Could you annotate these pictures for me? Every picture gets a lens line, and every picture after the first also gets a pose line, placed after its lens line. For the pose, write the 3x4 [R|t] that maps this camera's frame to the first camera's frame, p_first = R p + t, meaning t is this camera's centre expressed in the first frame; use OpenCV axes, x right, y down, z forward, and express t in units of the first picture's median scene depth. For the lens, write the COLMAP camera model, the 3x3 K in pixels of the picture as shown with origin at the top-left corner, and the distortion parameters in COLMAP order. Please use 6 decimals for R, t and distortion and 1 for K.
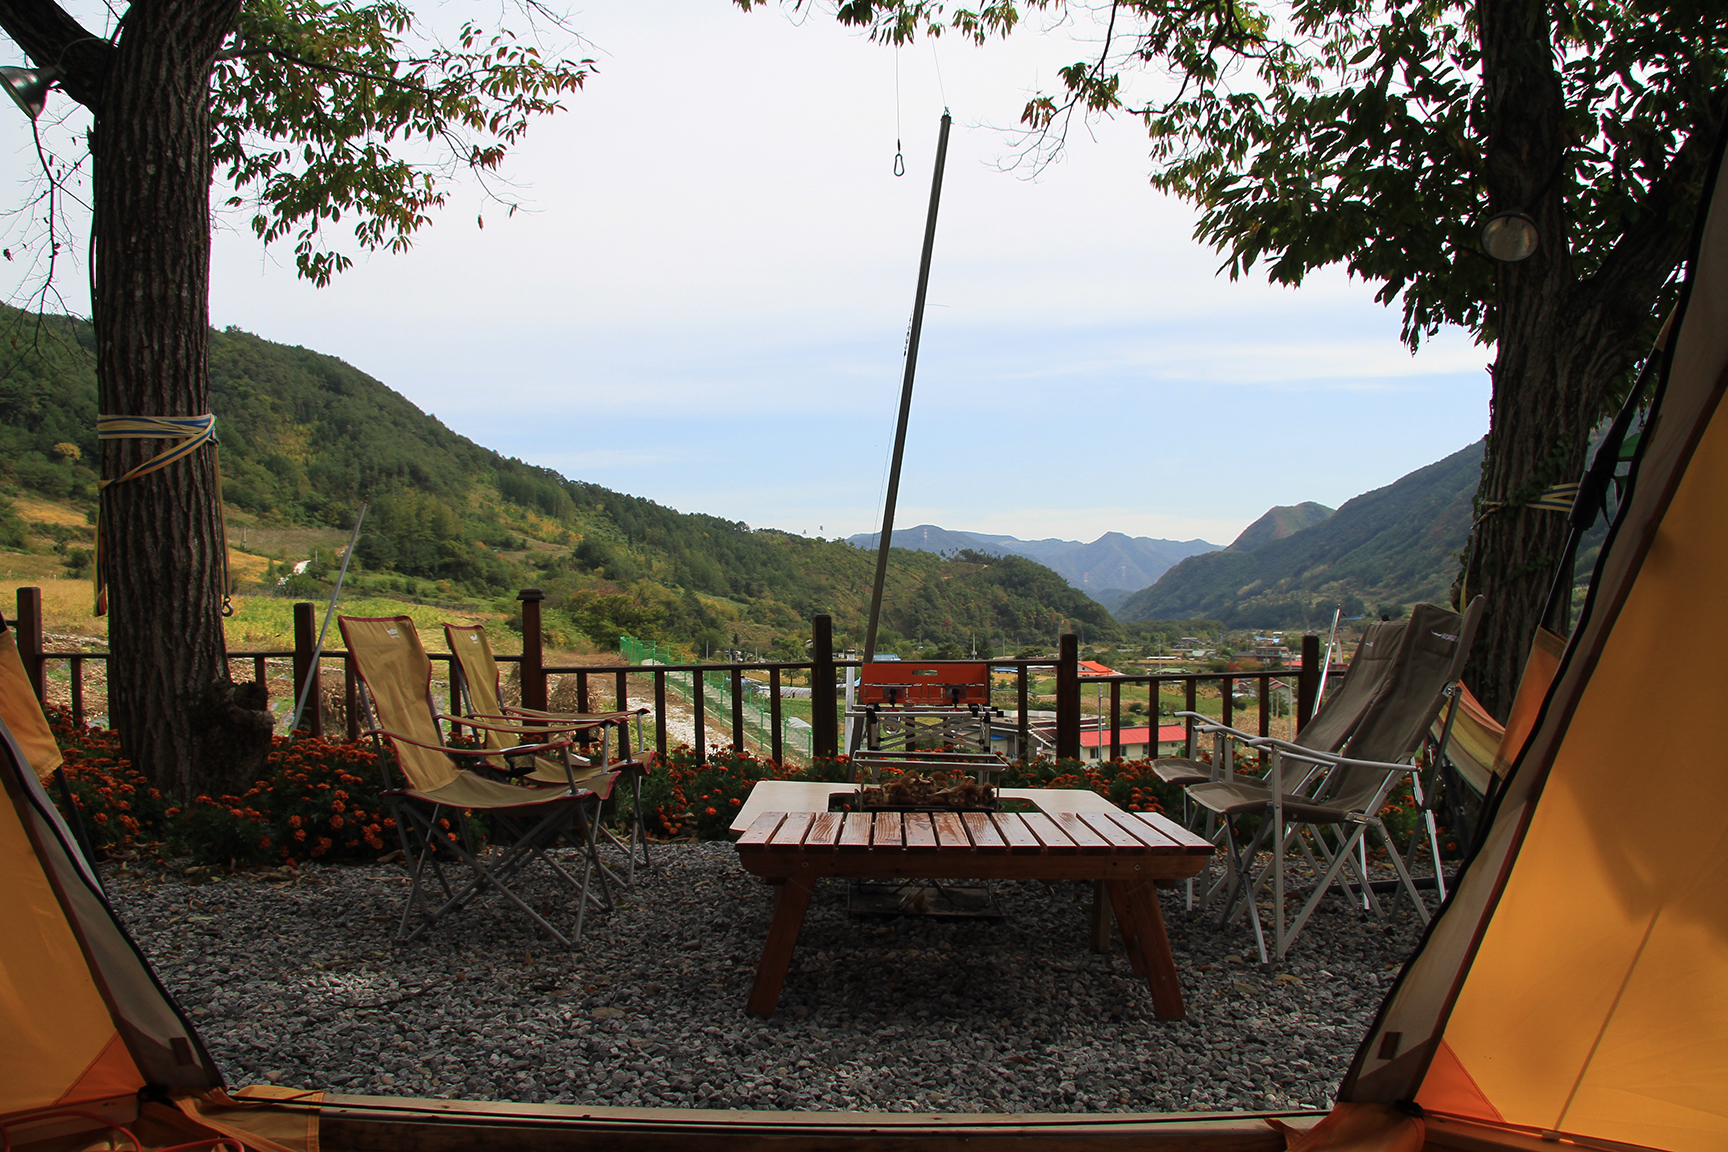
lens RADIAL K [[1368.4, 0, 857.1], [0, 1368.4, 572.3], [0, 0, 1]] dist [-0.148873, 0.049424]
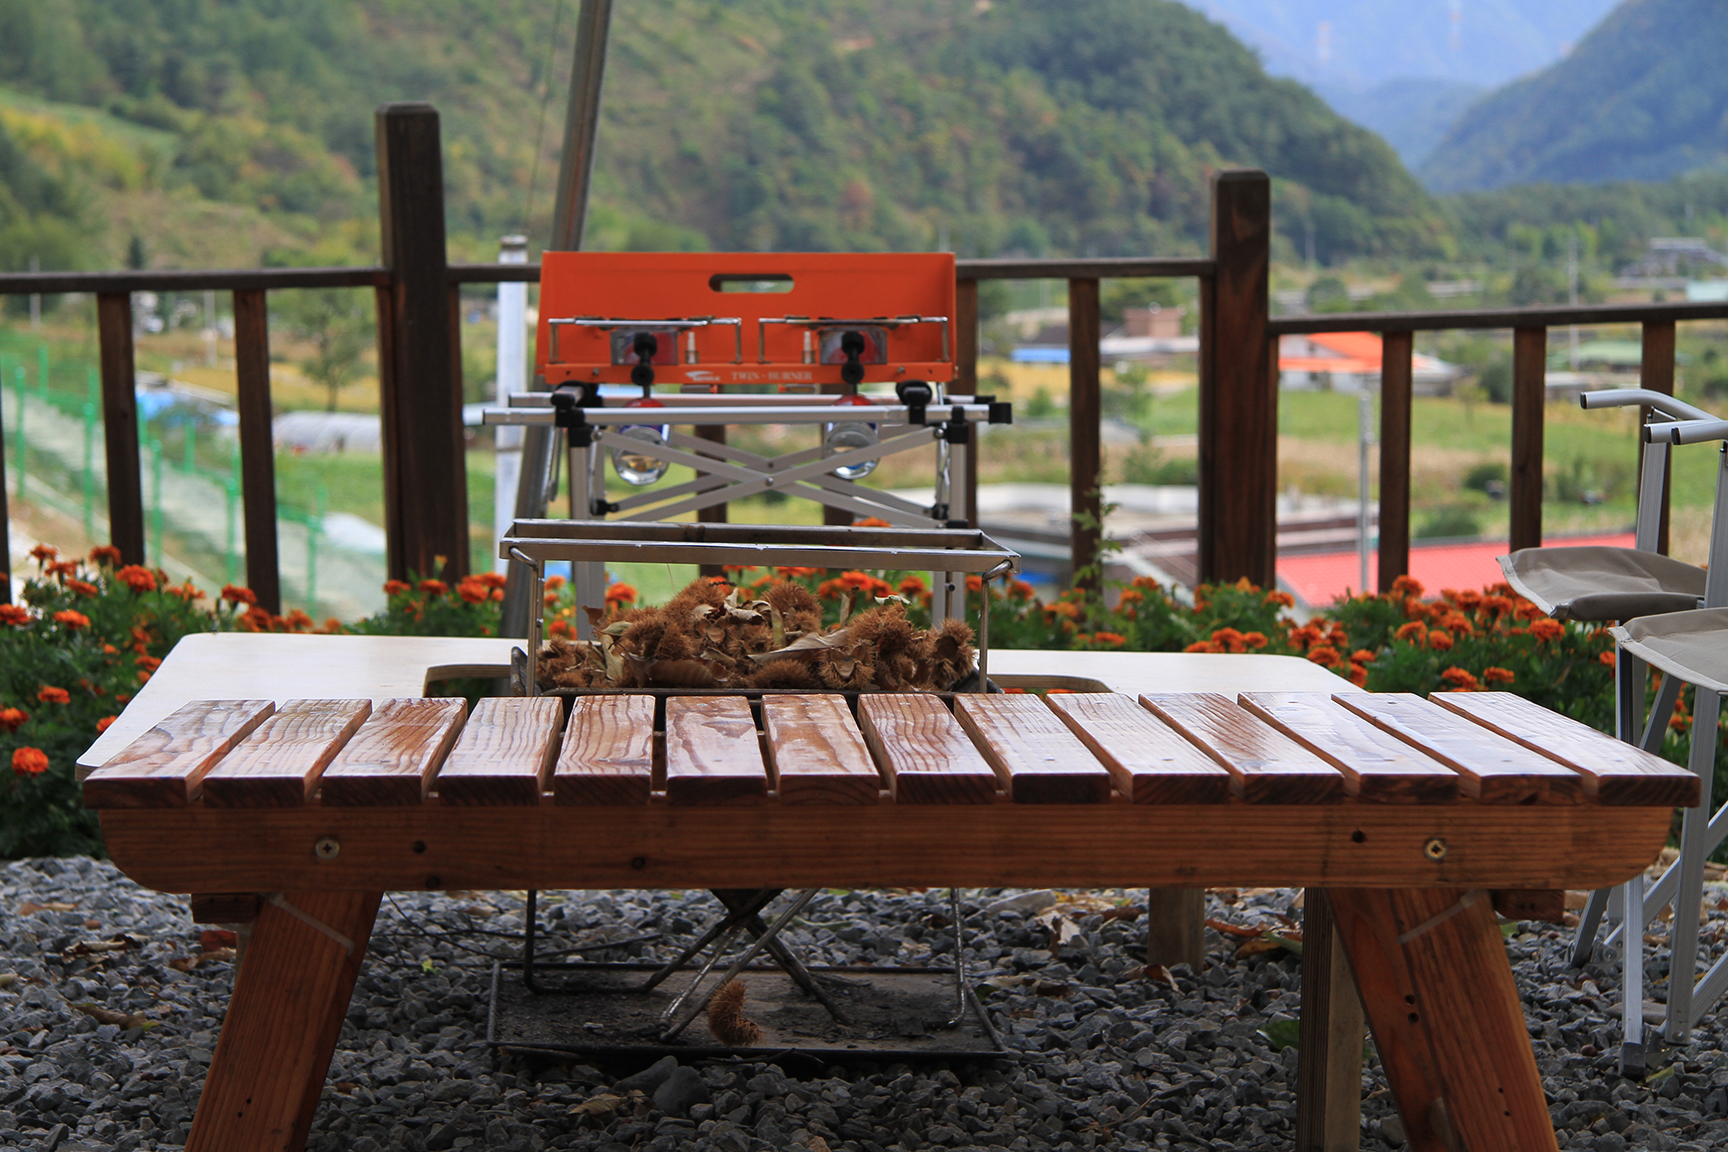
lens RADIAL K [[4558.3, 0, 837.3], [0, 4558.3, 567.7], [0, 0, 1]] dist [0.551504, 0.000000]
pose [[0.998081, -0.009866, 0.061138, 0.006548], [0.002664, 0.993155, 0.116774, 0.019055], [-0.061872, -0.116387, 0.991275, -0.001911]]
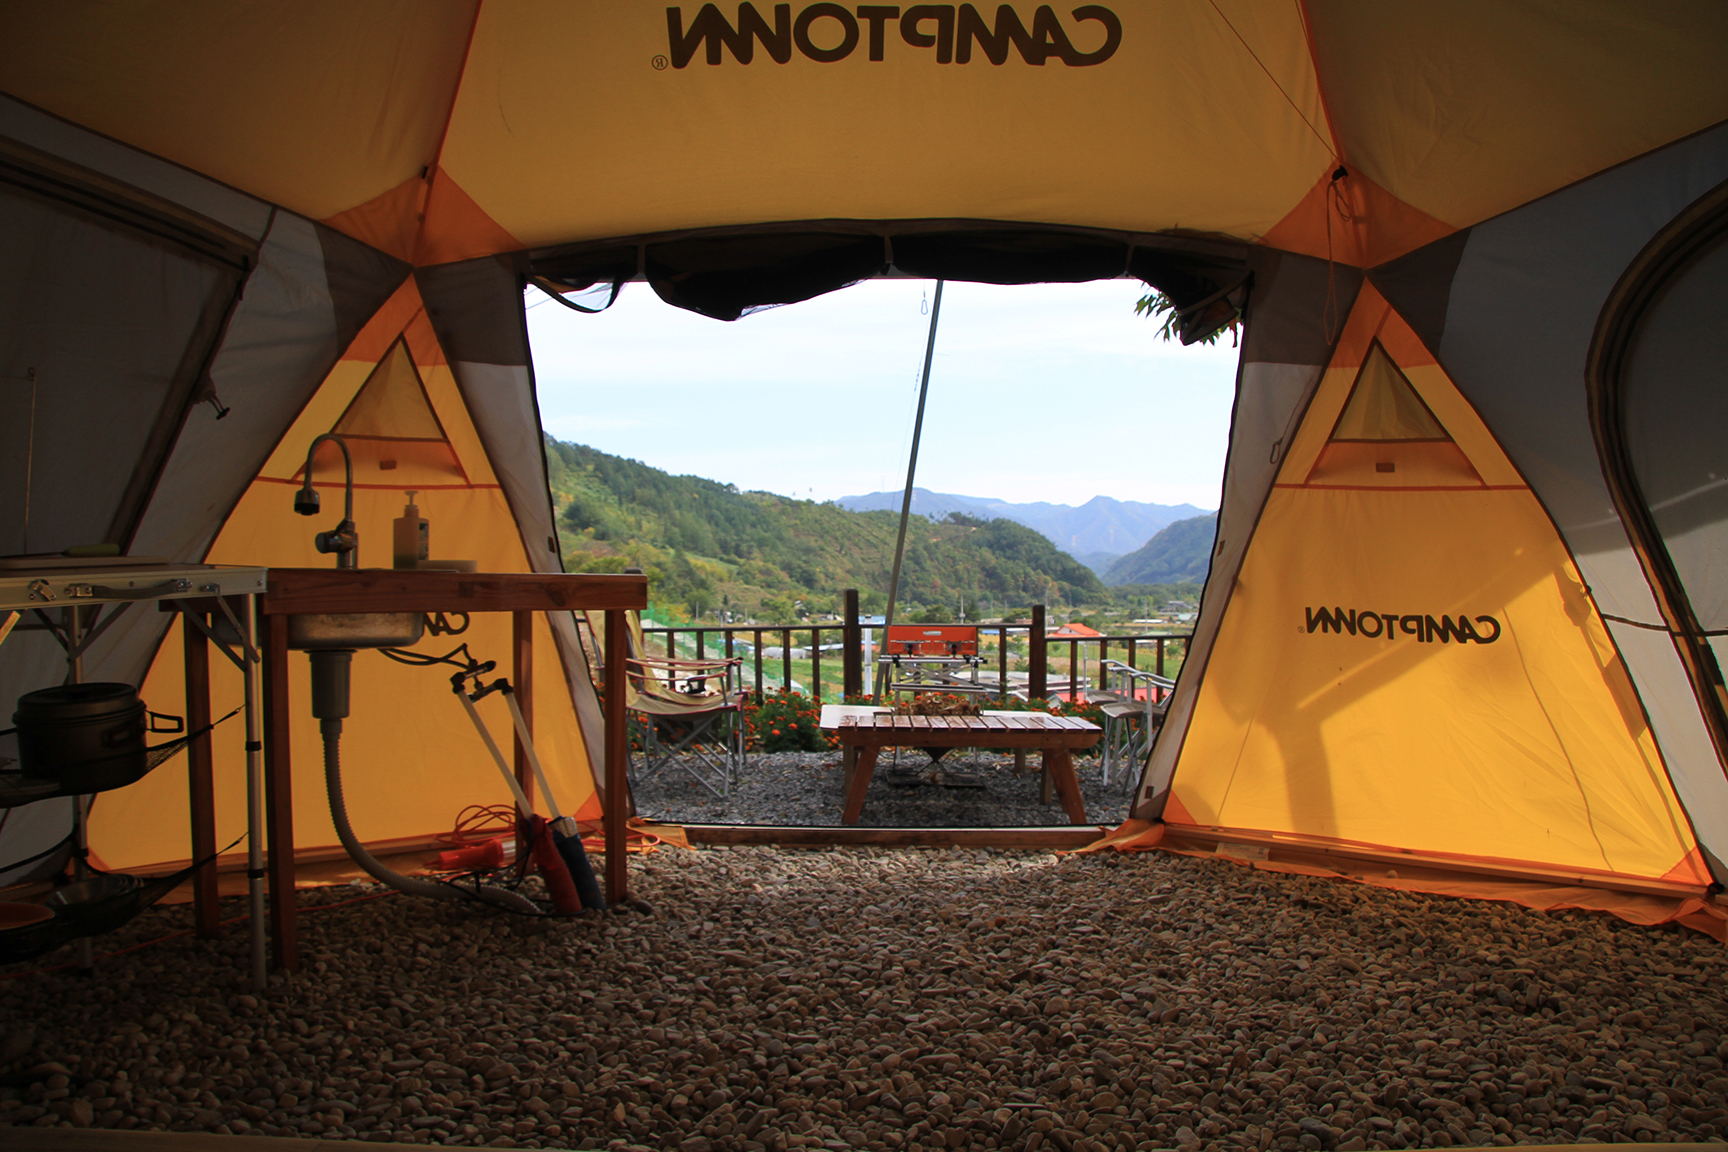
lens RADIAL K [[1368.4, 0, 870.1], [0, 1368.4, 558.5], [0, 0, 1]] dist [-0.148873, 0.049424]
pose [[0.999819, 0.006066, 0.018037, -0.042533], [-0.006390, 0.999819, 0.017914, -0.029860], [-0.017926, -0.018026, 0.999677, -0.430149]]
